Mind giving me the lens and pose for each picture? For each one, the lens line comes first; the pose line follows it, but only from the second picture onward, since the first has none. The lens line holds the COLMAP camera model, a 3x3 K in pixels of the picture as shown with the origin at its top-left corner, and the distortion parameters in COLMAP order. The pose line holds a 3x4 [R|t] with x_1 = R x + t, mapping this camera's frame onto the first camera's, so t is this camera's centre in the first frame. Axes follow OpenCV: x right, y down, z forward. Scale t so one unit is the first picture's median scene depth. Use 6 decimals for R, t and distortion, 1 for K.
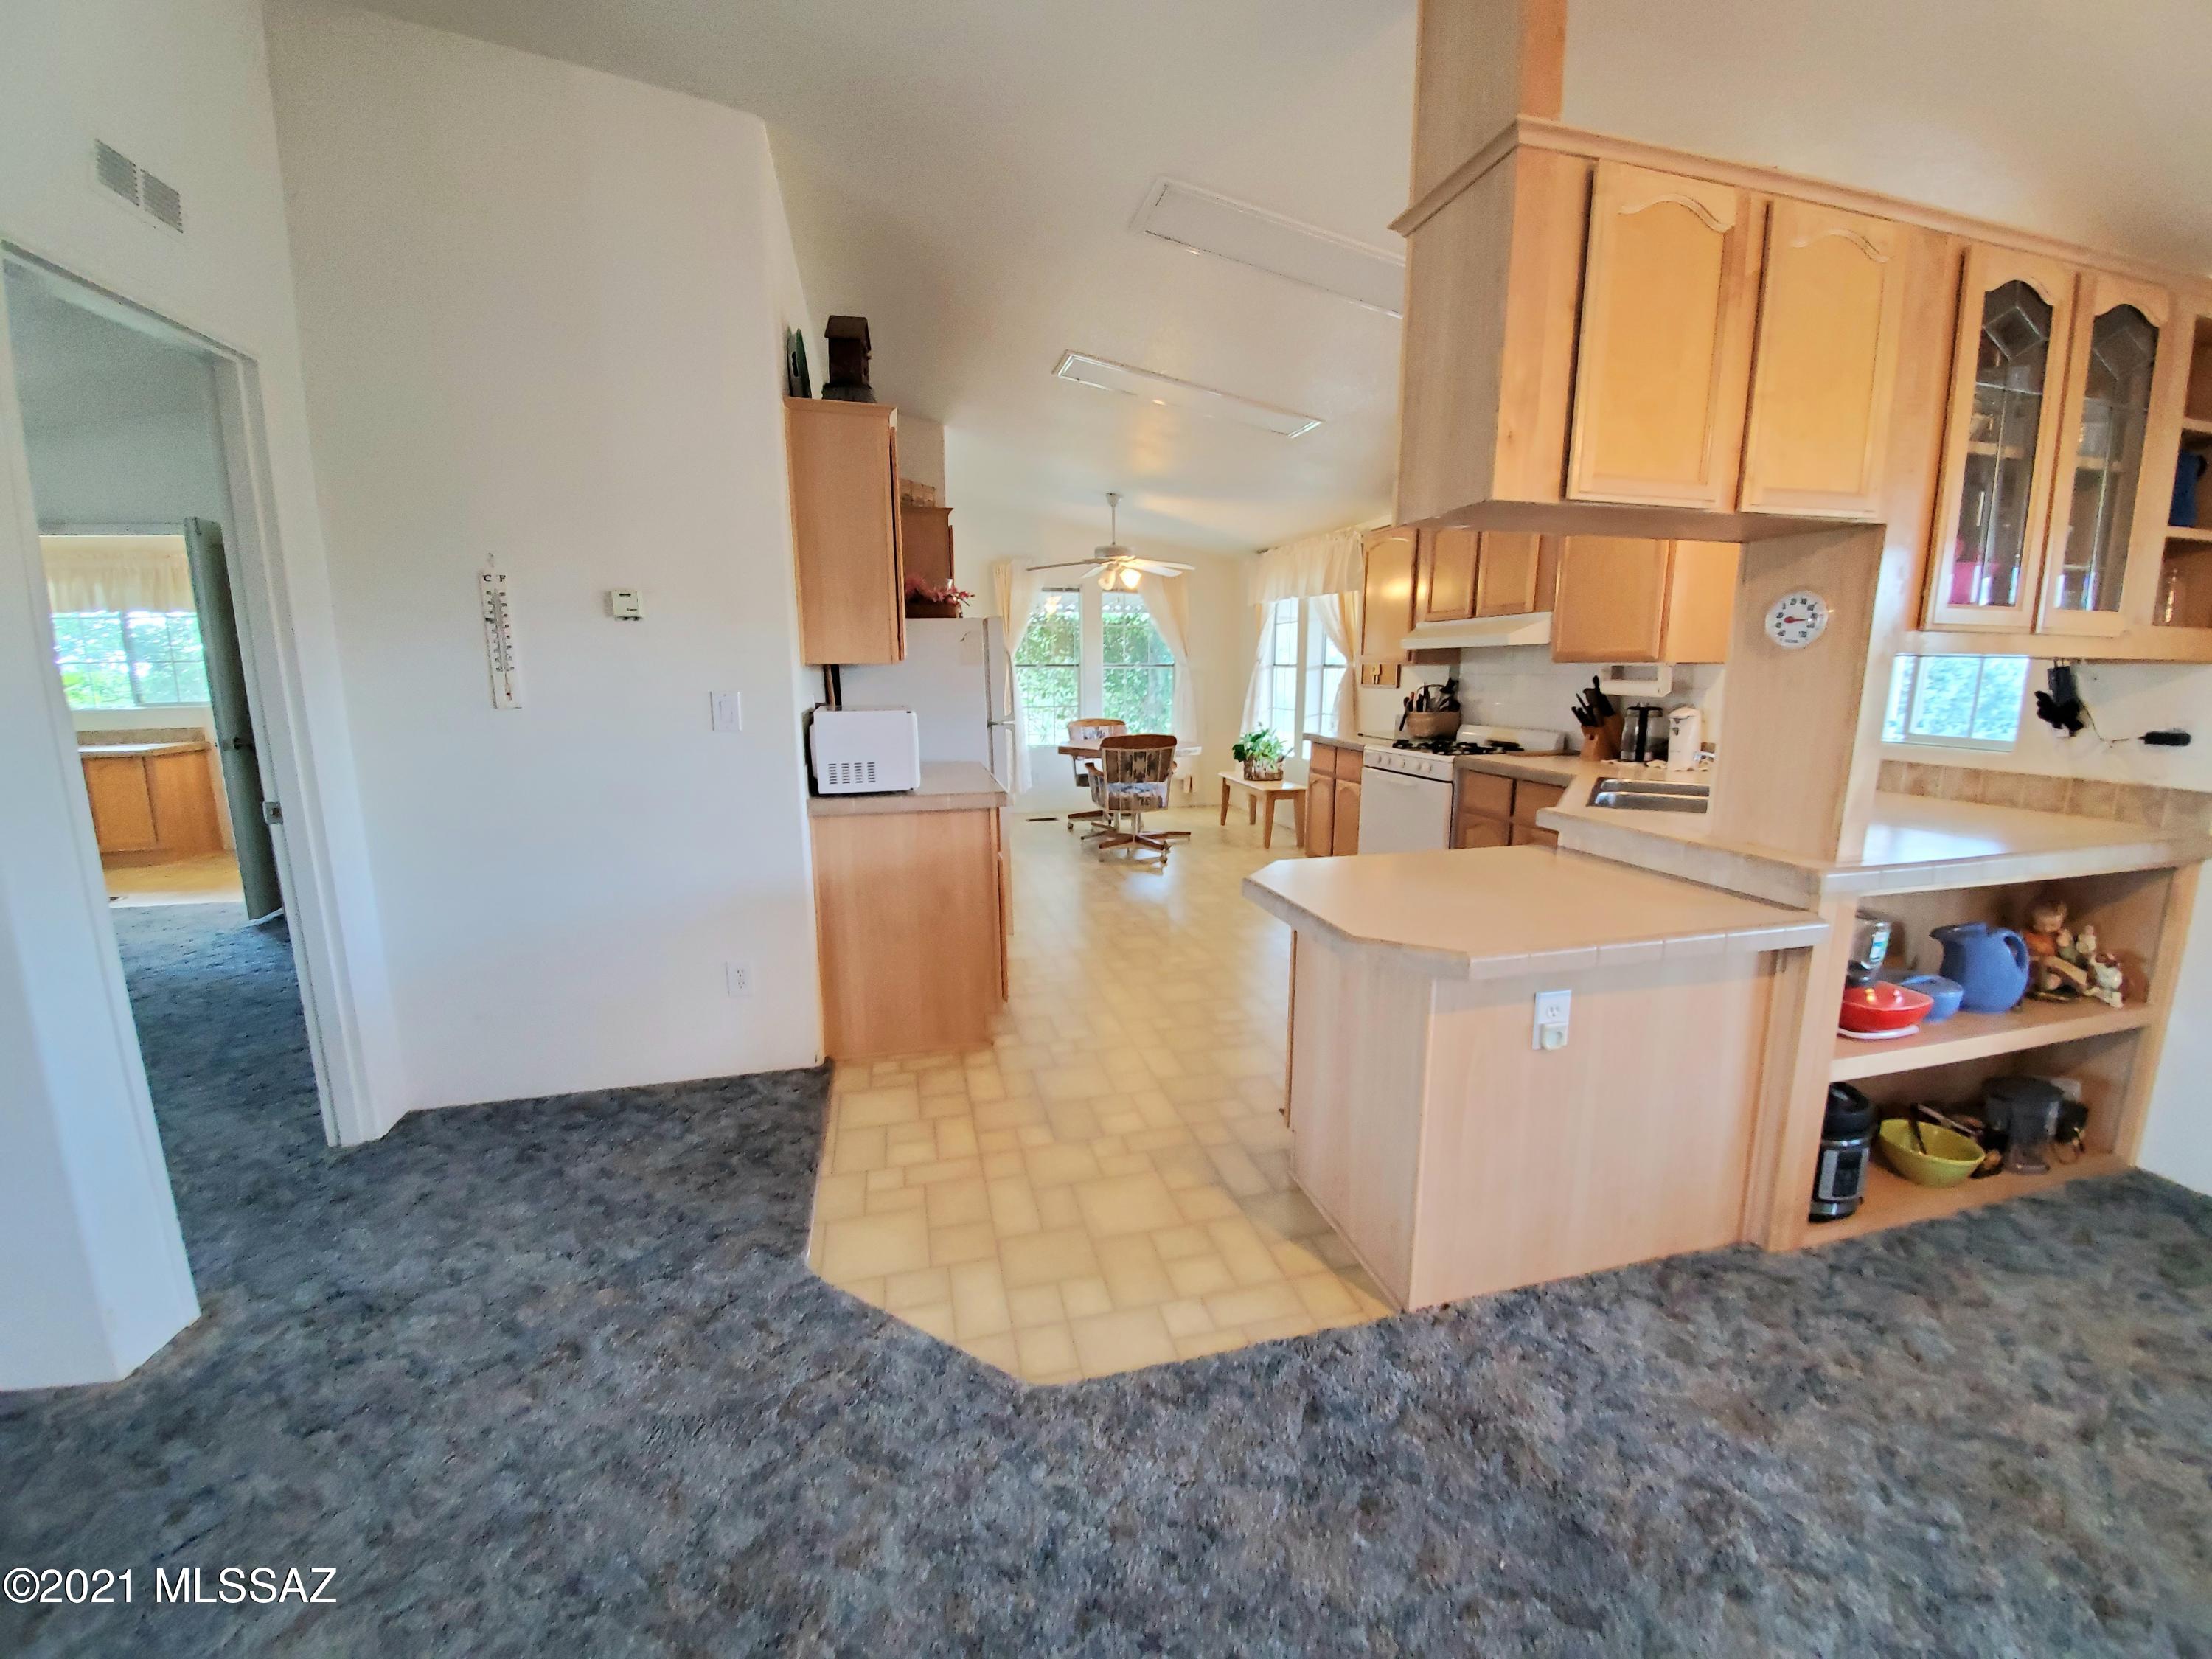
lens RADIAL K [[893.7, 0, 1119.2], [0, 893.7, 819.8], [0, 0, 1]] dist [0.012975, -0.016105]
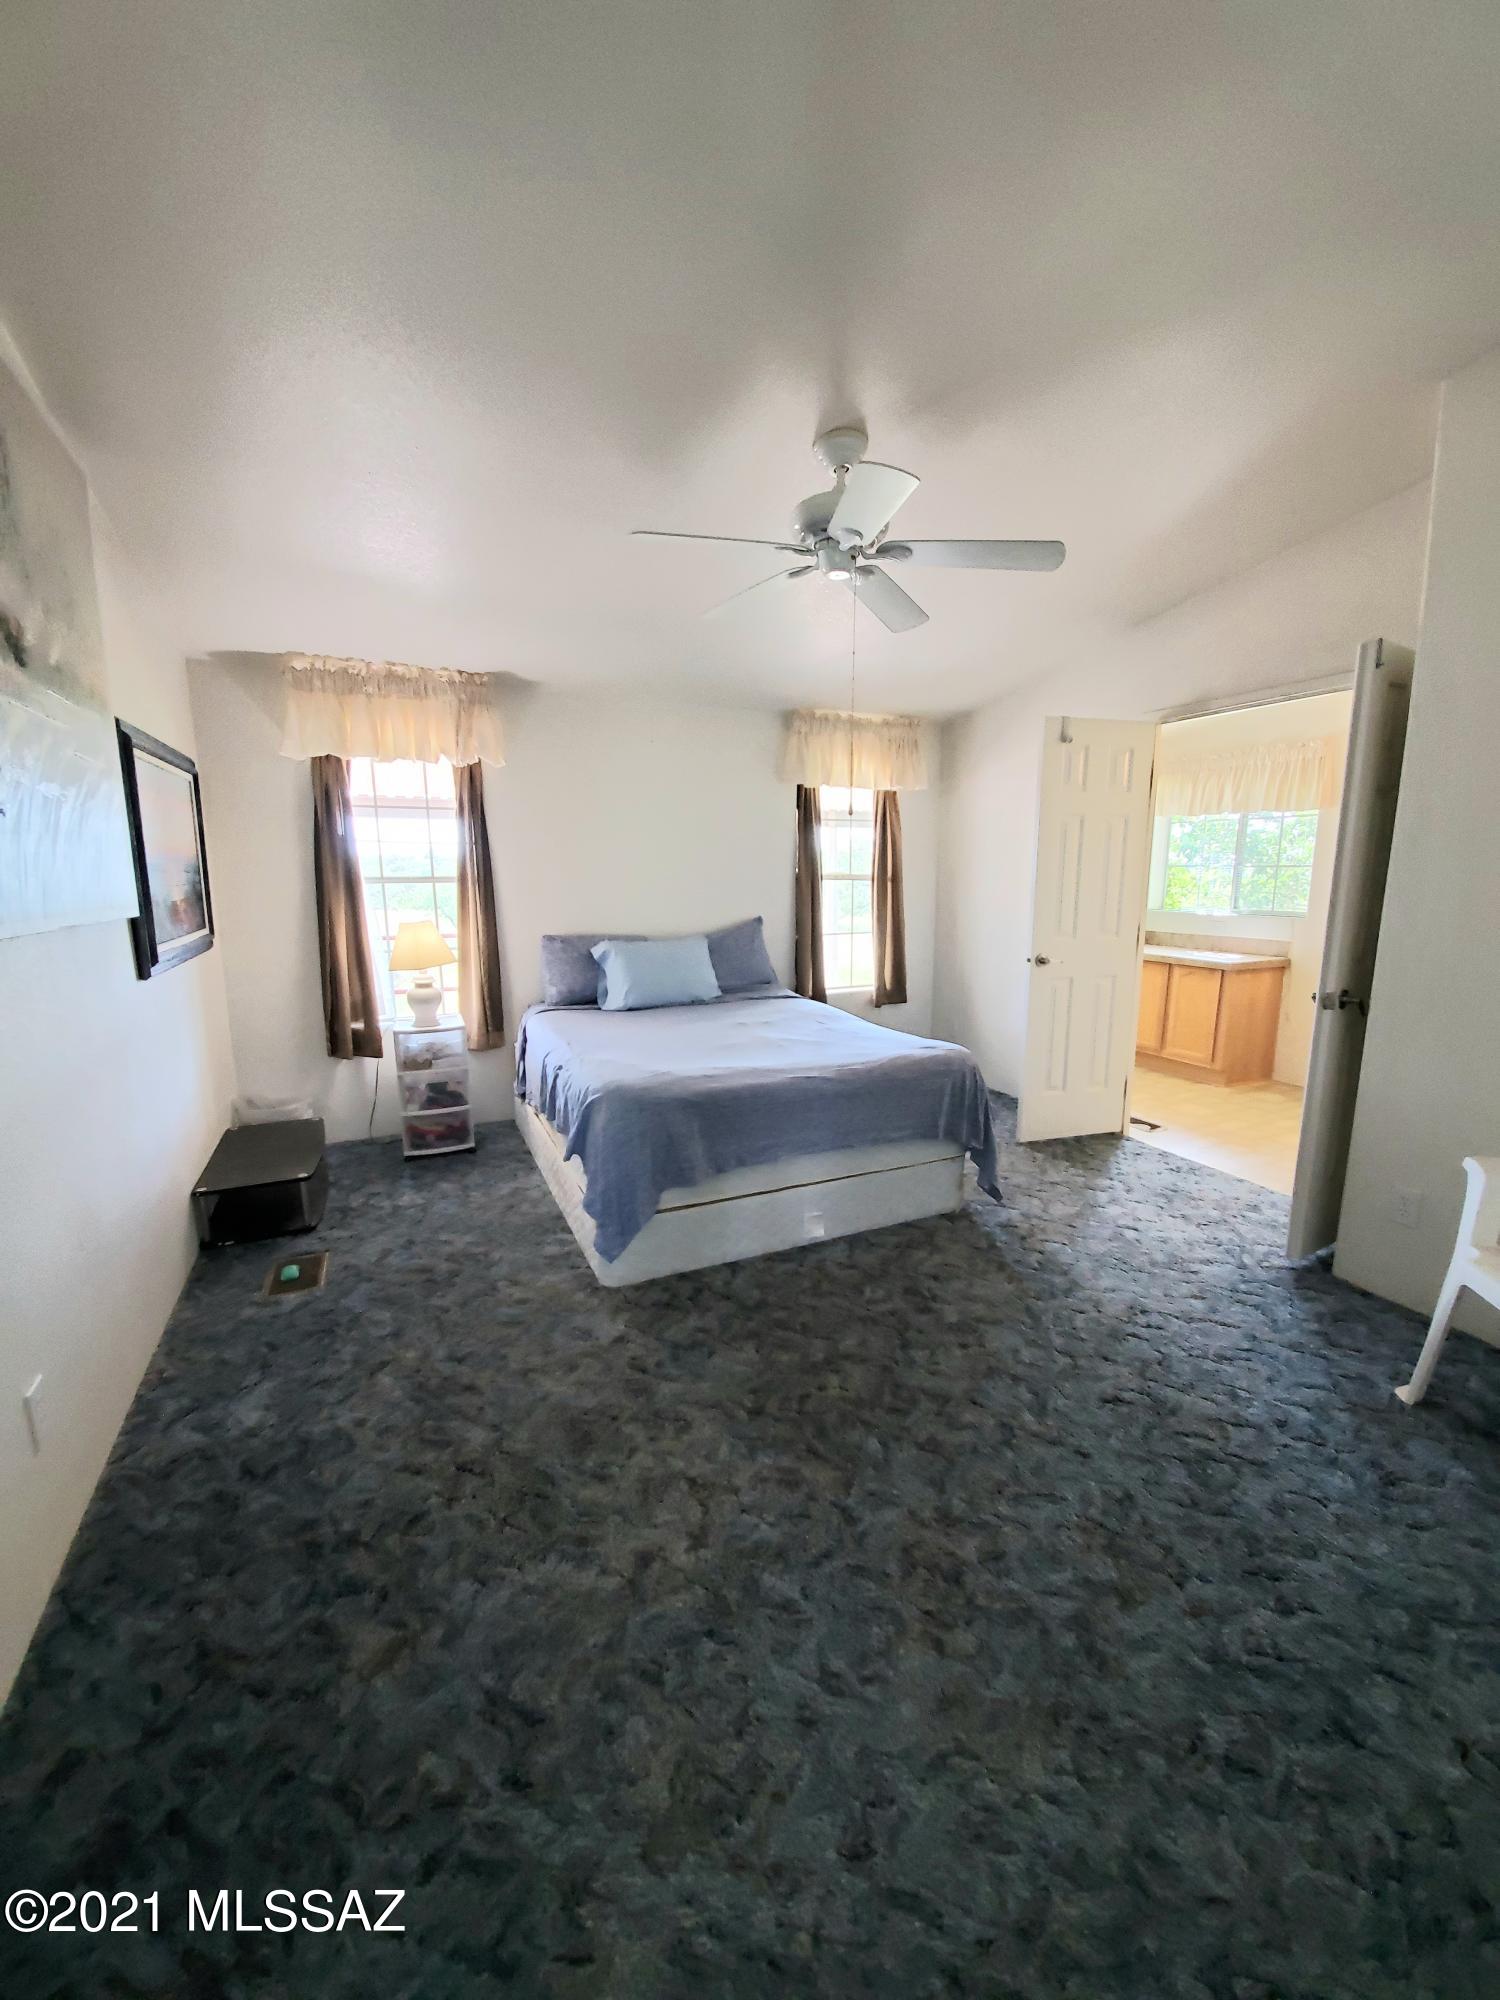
lens RADIAL K [[808.0, 0, 756.4], [0, 808.0, 1015.4], [0, 0, 1]] dist [0.012975, -0.016105]
pose [[0.207567, 0.181347, -0.961264, -0.428088], [-0.175916, 0.973566, 0.145682, -0.069492], [0.962273, 0.138863, 0.233982, 0.382519]]
